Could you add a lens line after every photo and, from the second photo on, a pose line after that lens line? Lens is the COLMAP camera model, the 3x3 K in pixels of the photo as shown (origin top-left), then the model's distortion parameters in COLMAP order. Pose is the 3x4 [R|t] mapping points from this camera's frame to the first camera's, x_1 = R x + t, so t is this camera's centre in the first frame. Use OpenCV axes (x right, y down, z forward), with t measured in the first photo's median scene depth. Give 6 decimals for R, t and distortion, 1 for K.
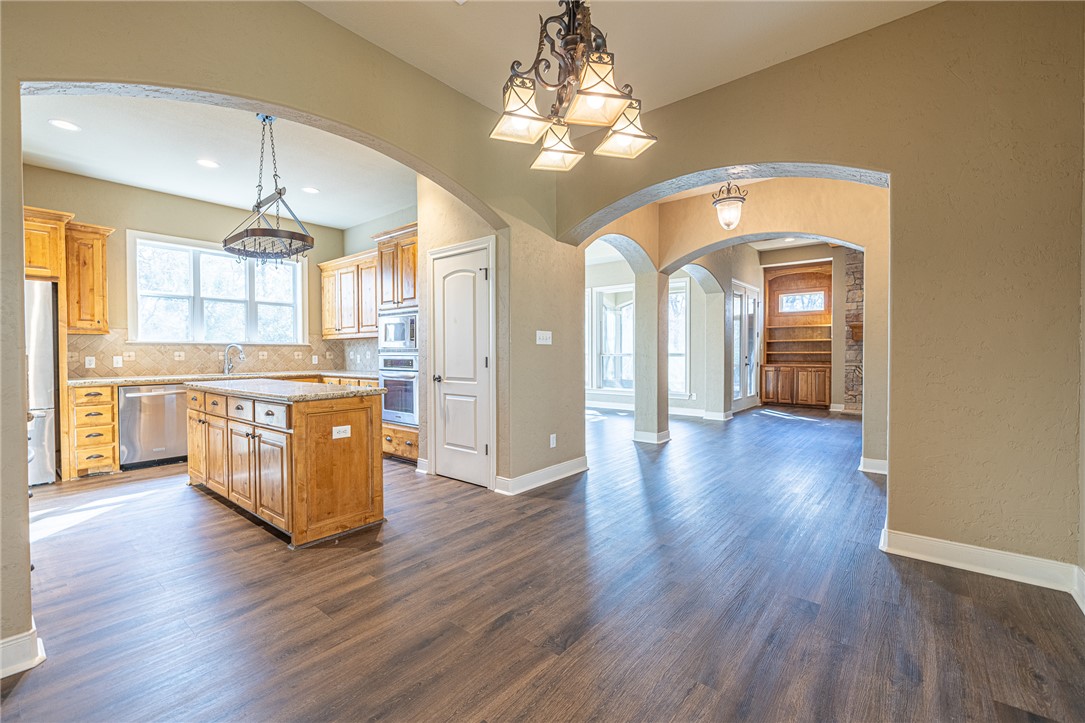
lens RADIAL K [[461.7, 0, 525.5], [0, 461.7, 359.7], [0, 0, 1]] dist [0.002859, -0.000043]
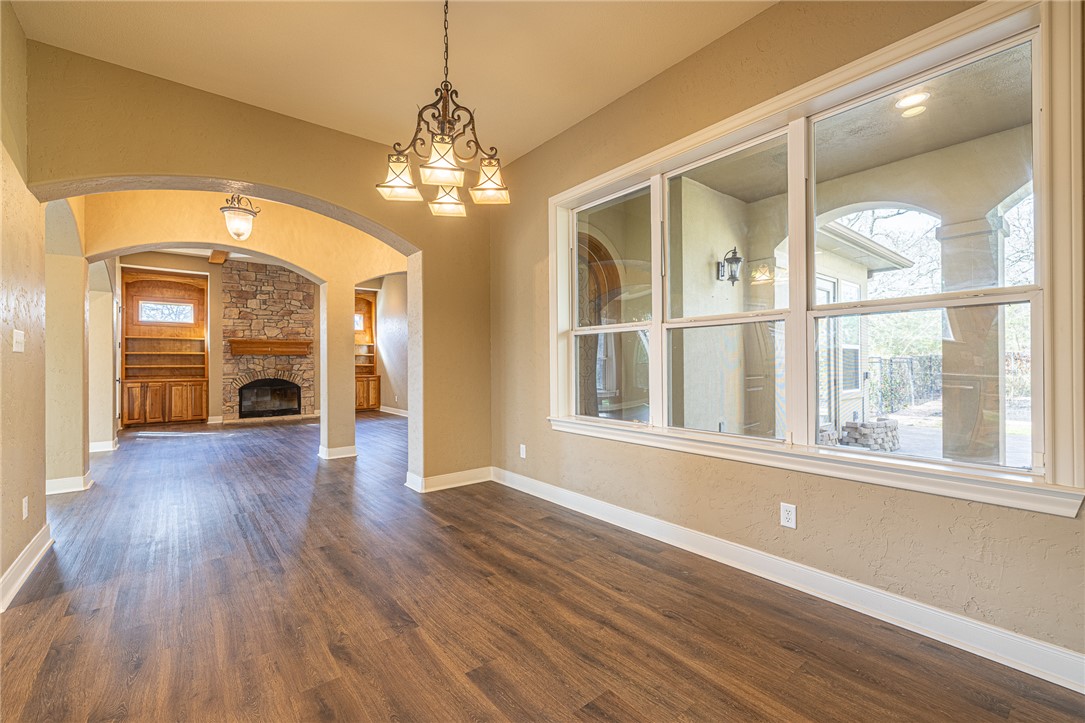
lens RADIAL K [[461.7, 0, 545.6], [0, 461.7, 358.8], [0, 0, 1]] dist [0.002859, -0.000043]
pose [[0.175042, 0.013562, 0.984467, -0.320518], [0.019295, 0.999666, -0.017202, 0.000566], [-0.984372, 0.022007, 0.174722, 0.150542]]
